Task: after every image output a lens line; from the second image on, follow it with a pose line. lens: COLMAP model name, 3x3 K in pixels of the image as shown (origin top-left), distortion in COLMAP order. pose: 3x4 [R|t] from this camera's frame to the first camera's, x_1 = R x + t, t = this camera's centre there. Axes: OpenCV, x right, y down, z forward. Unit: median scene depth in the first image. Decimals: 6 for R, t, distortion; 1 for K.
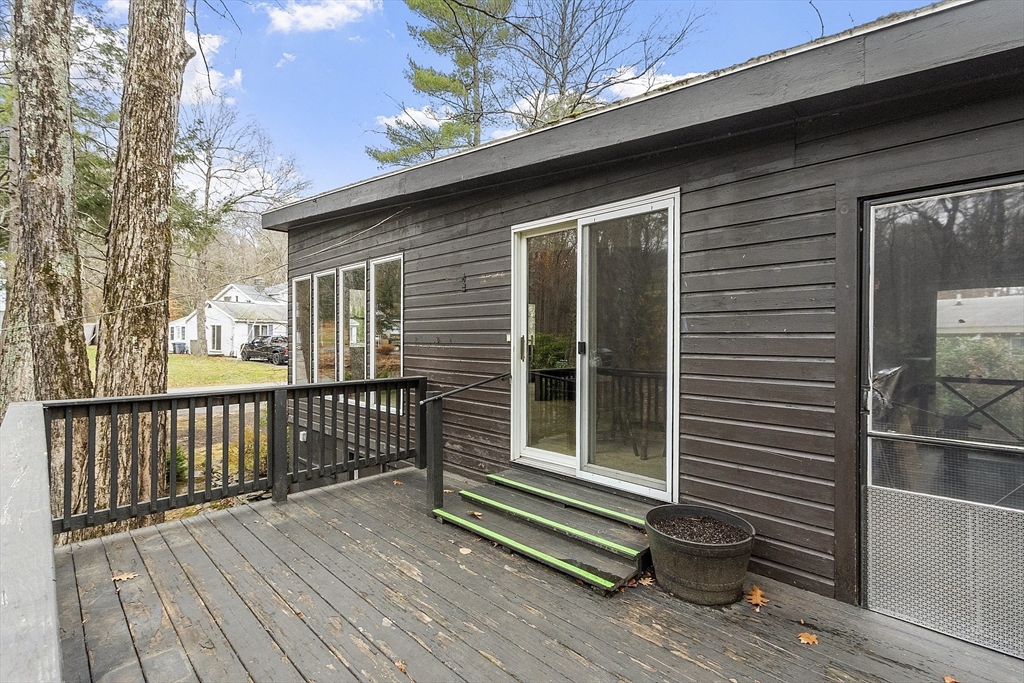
lens RADIAL K [[459.4, 0, 506.4], [0, 459.4, 335.6], [0, 0, 1]] dist [0.001112, -0.000426]
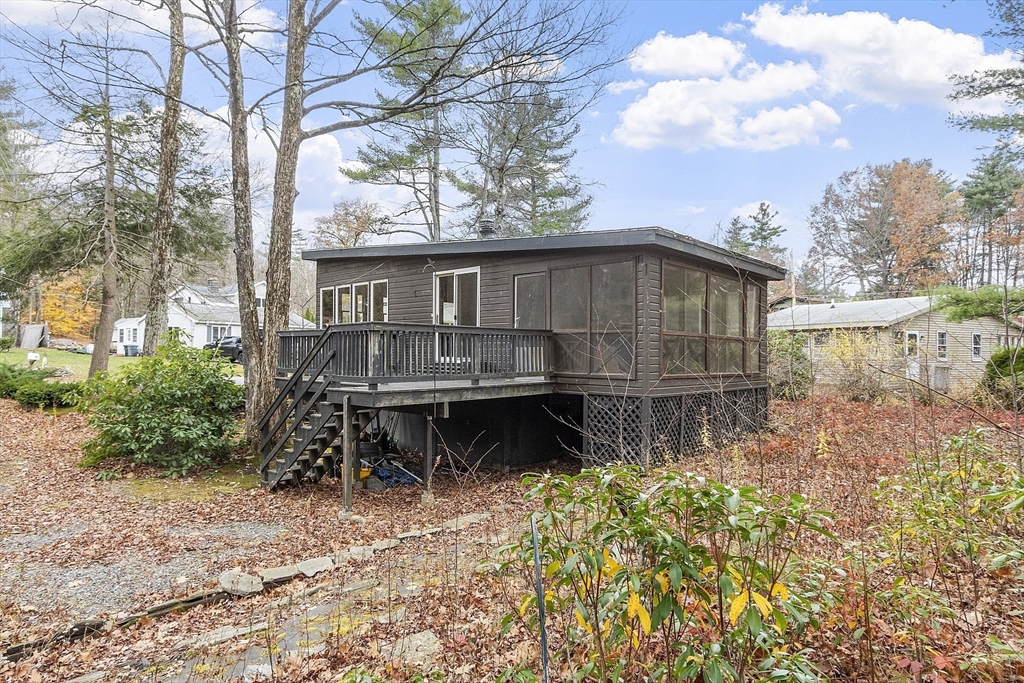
lens RADIAL K [[631.8, 0, 512.0], [0, 631.8, 341.5], [0, 0, 1]] dist [0.007069, -0.002886]
pose [[0.999635, 0.002865, 0.026876, 0.341551], [-0.002407, 0.999852, -0.017056, 0.200845], [-0.026921, 0.016985, 0.999493, -2.433589]]
